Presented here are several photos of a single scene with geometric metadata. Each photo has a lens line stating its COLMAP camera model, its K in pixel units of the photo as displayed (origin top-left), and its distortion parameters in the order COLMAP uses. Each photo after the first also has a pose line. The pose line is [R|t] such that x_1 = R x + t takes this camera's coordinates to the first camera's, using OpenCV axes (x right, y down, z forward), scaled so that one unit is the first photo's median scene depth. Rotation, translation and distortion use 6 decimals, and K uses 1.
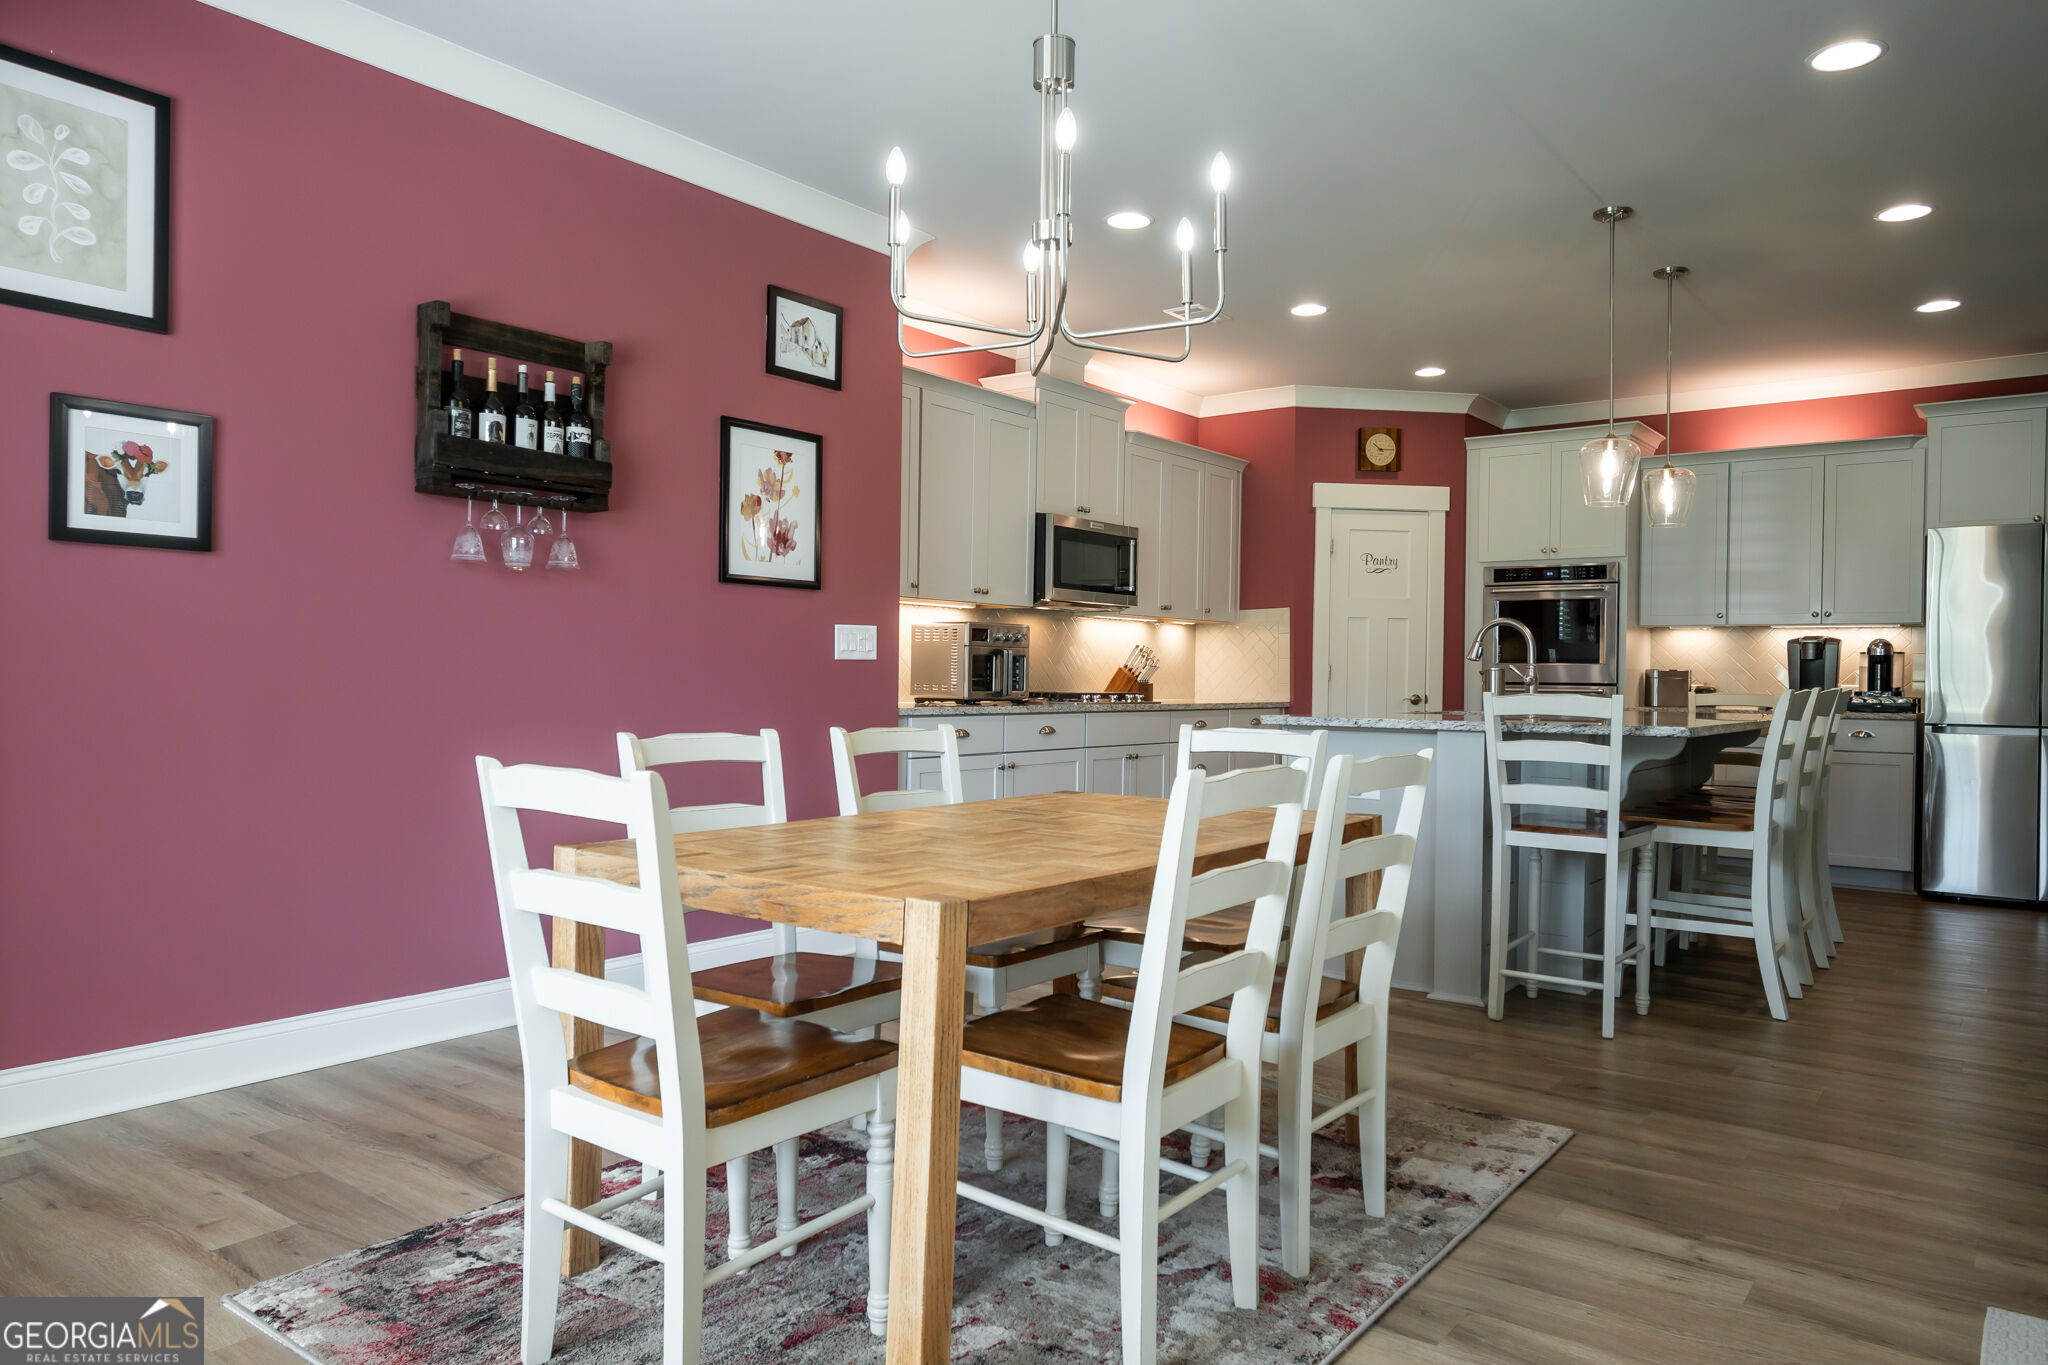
lens RADIAL K [[1344.8, 0, 1019.2], [0, 1344.8, 691.2], [0, 0, 1]] dist [-0.007227, 0.003555]
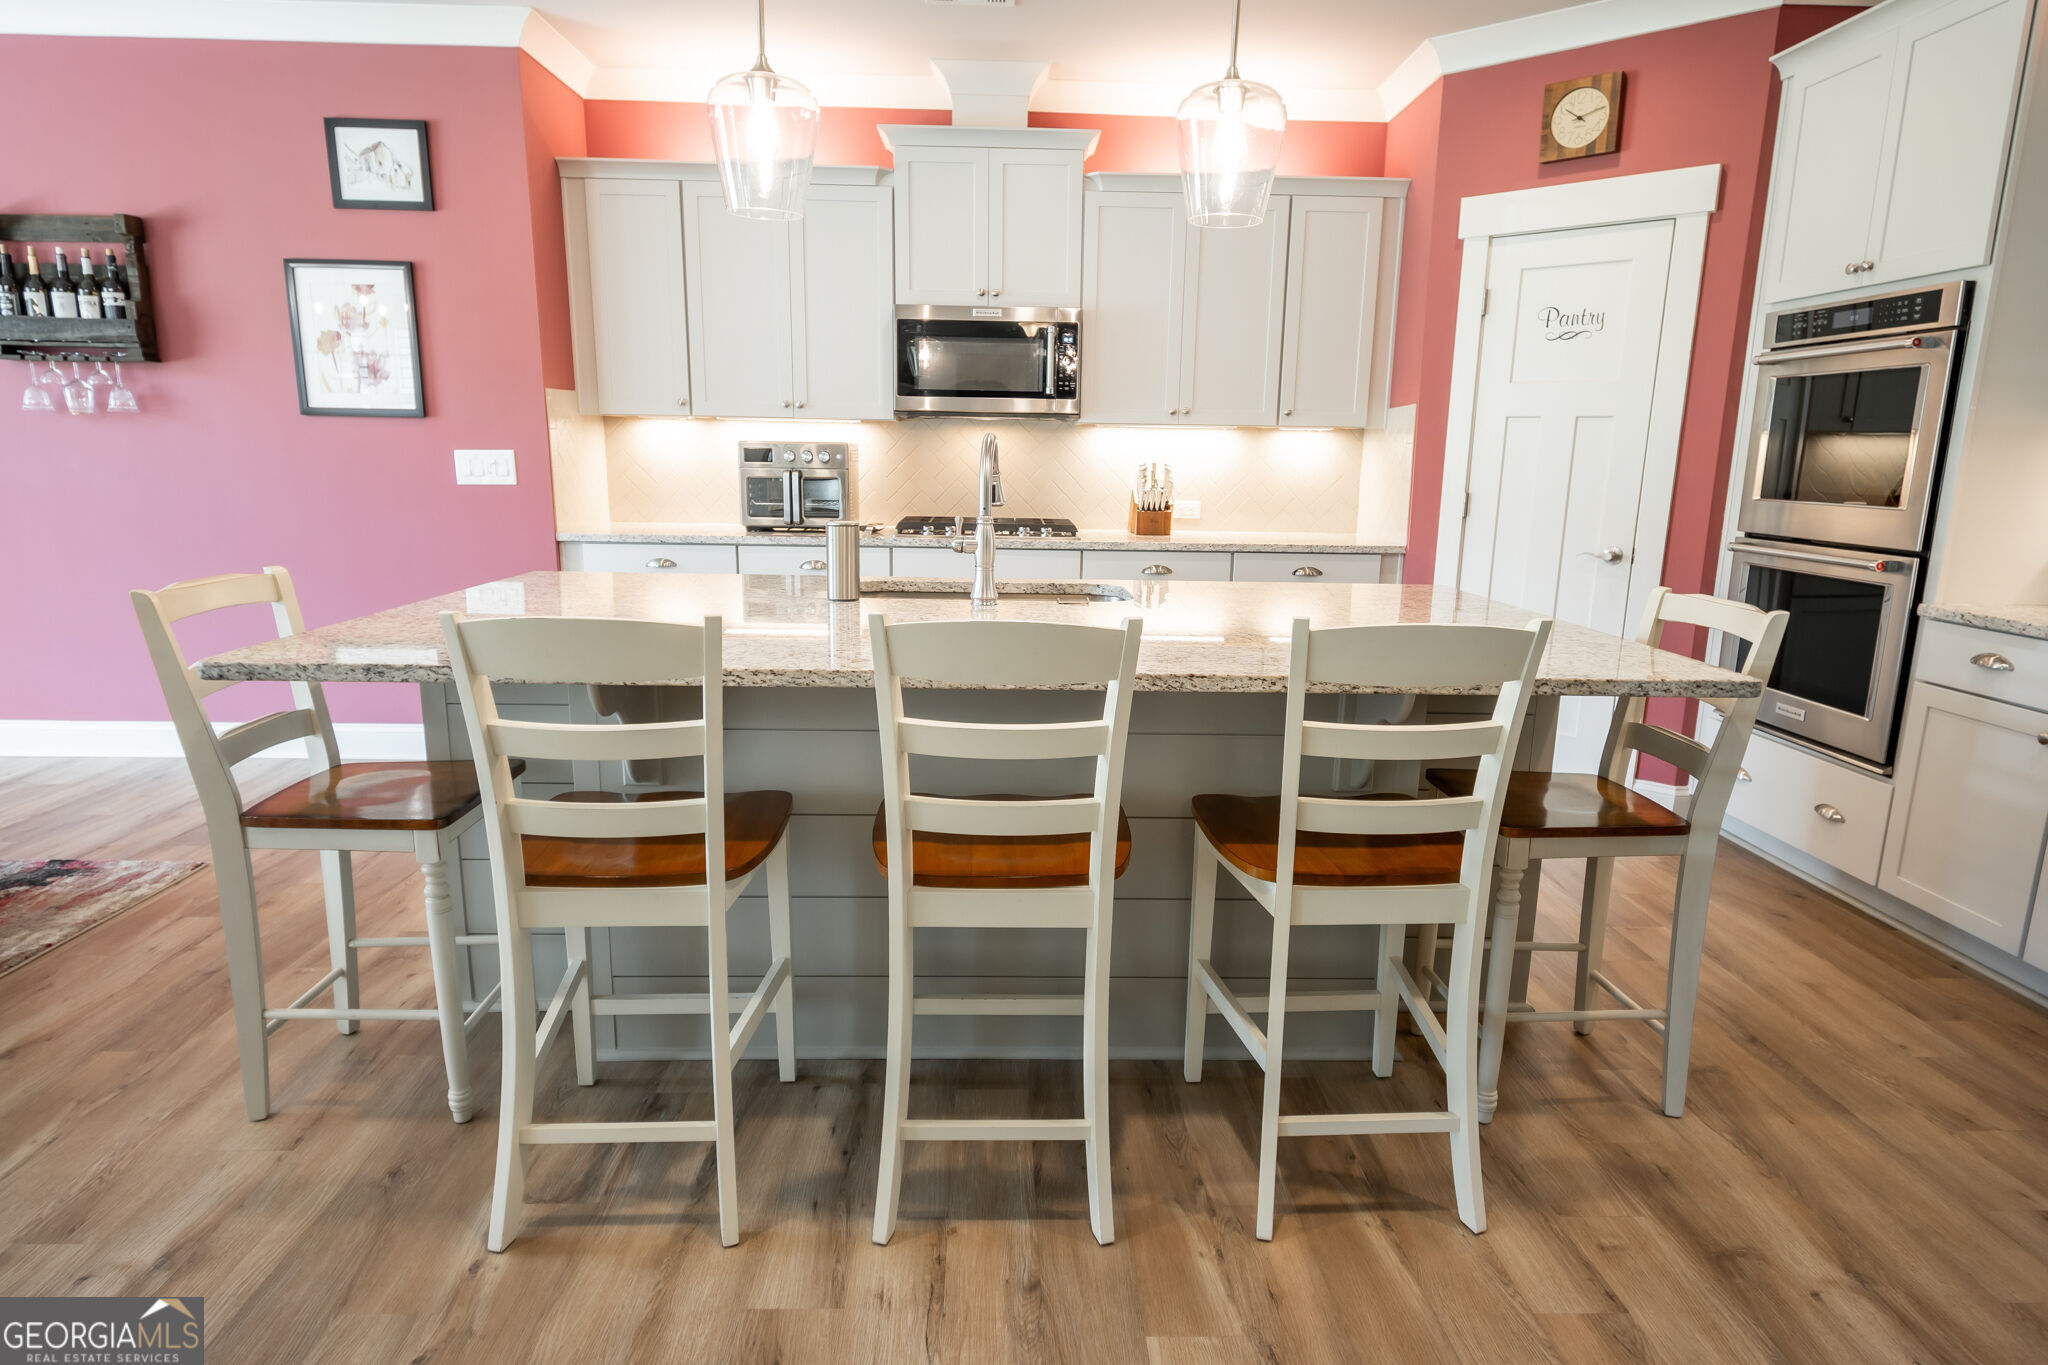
lens RADIAL K [[1127.2, 0, 1010.1], [0, 1127.2, 696.8], [0, 0, 1]] dist [0.000348, -0.003558]
pose [[0.638402, 0.161907, -0.752482, 0.591215], [-0.018314, 0.980545, 0.195441, -0.029131], [0.769485, -0.110989, 0.628946, 0.544285]]
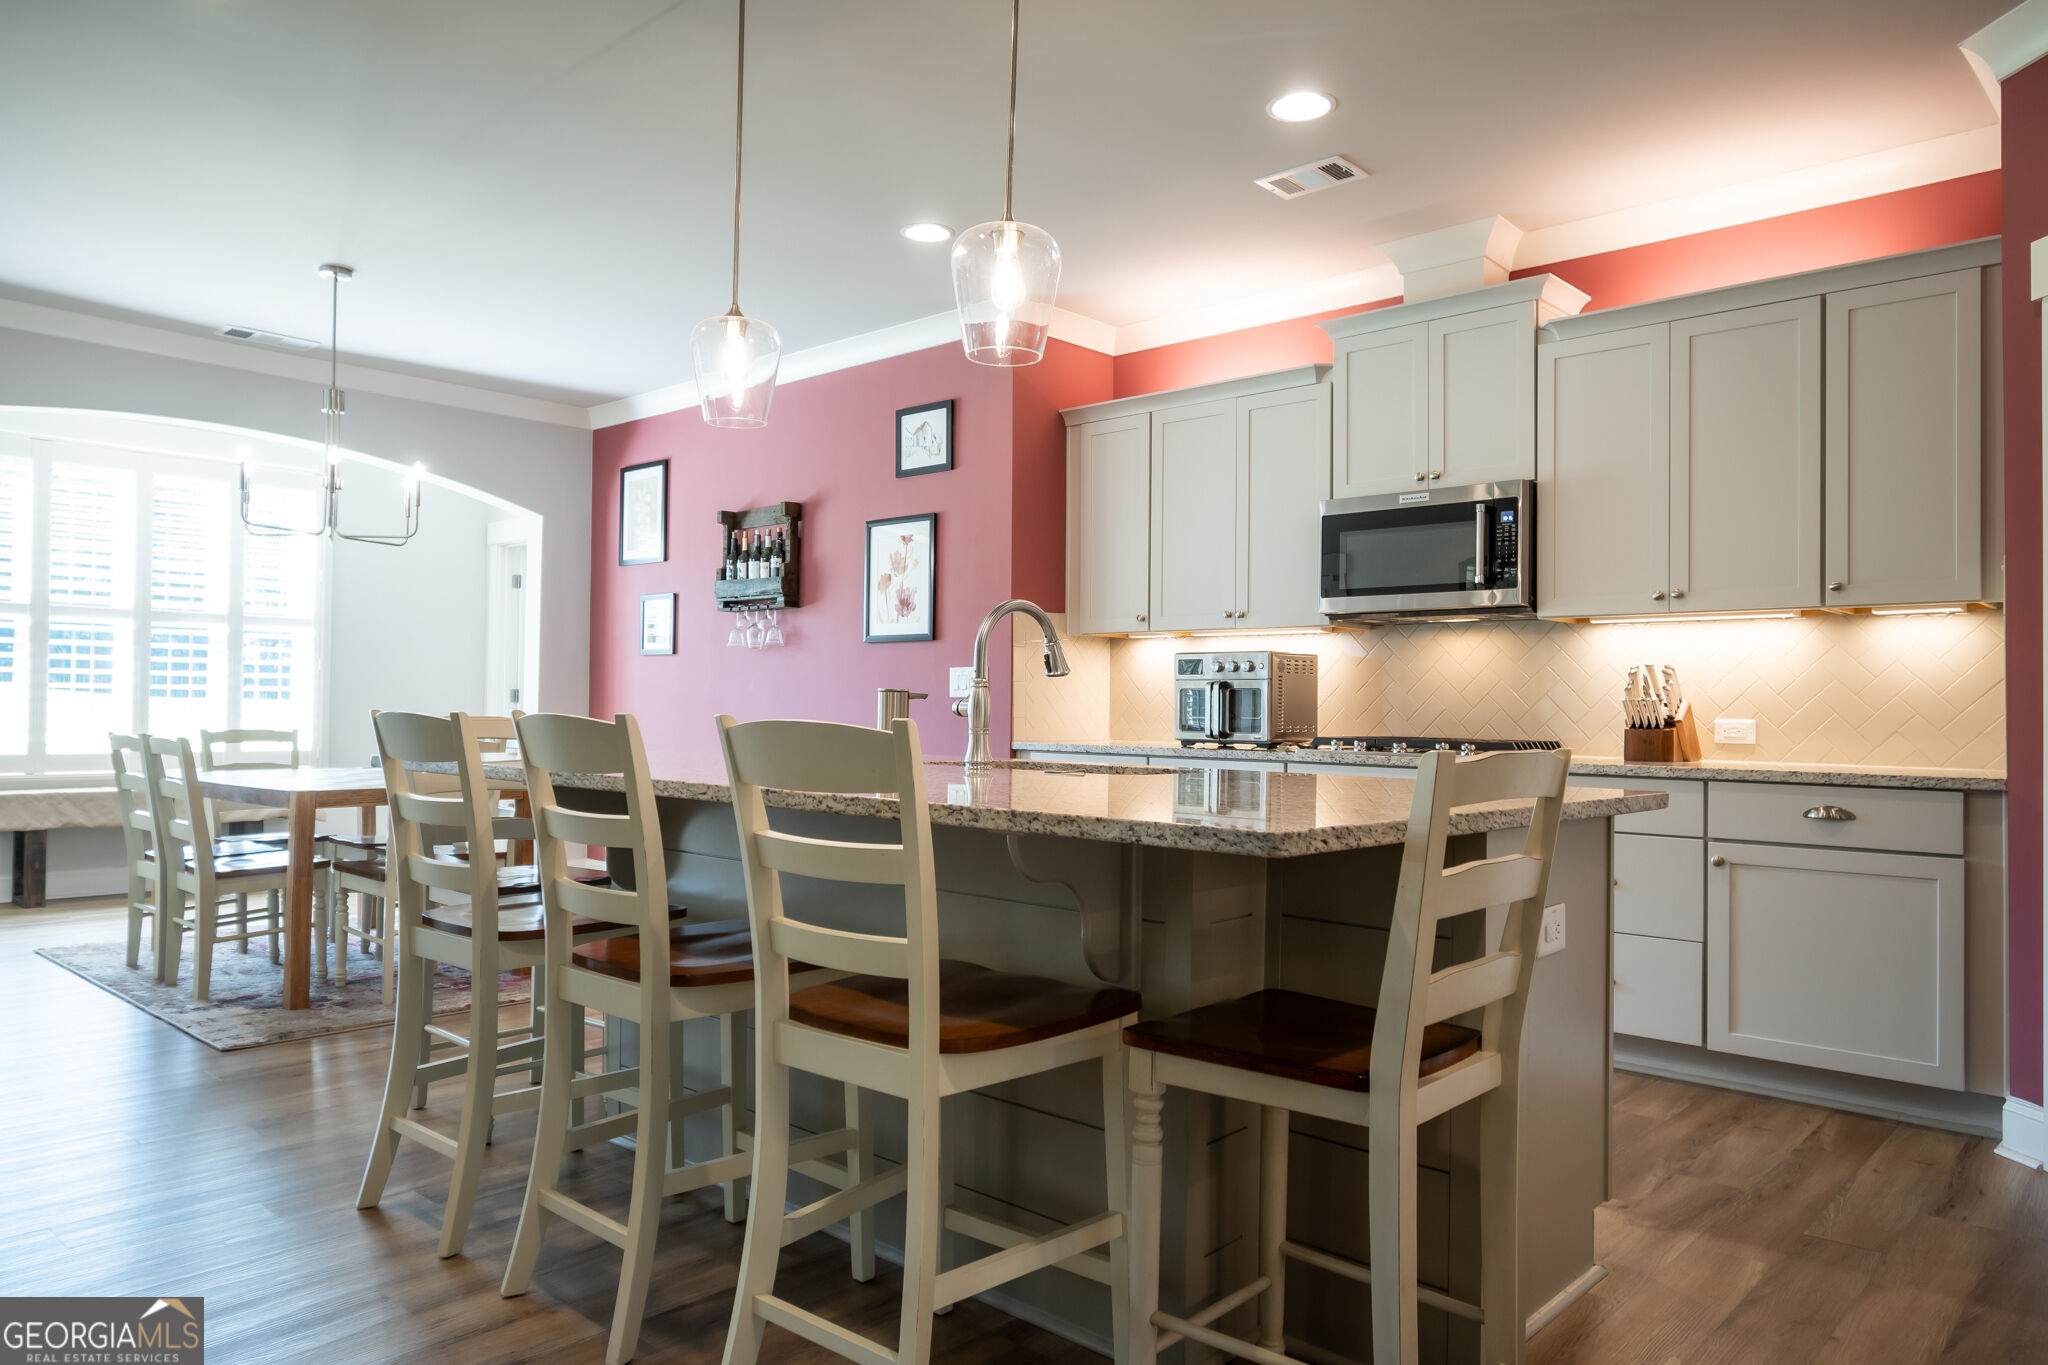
lens RADIAL K [[1344.8, 0, 1056.0], [0, 1344.8, 691.4], [0, 0, 1]] dist [-0.007227, 0.003555]
pose [[-0.071846, -0.031598, -0.996915, 0.733674], [-0.029363, 0.999132, -0.029552, 0.001997], [0.996983, 0.027149, -0.072711, 0.843079]]
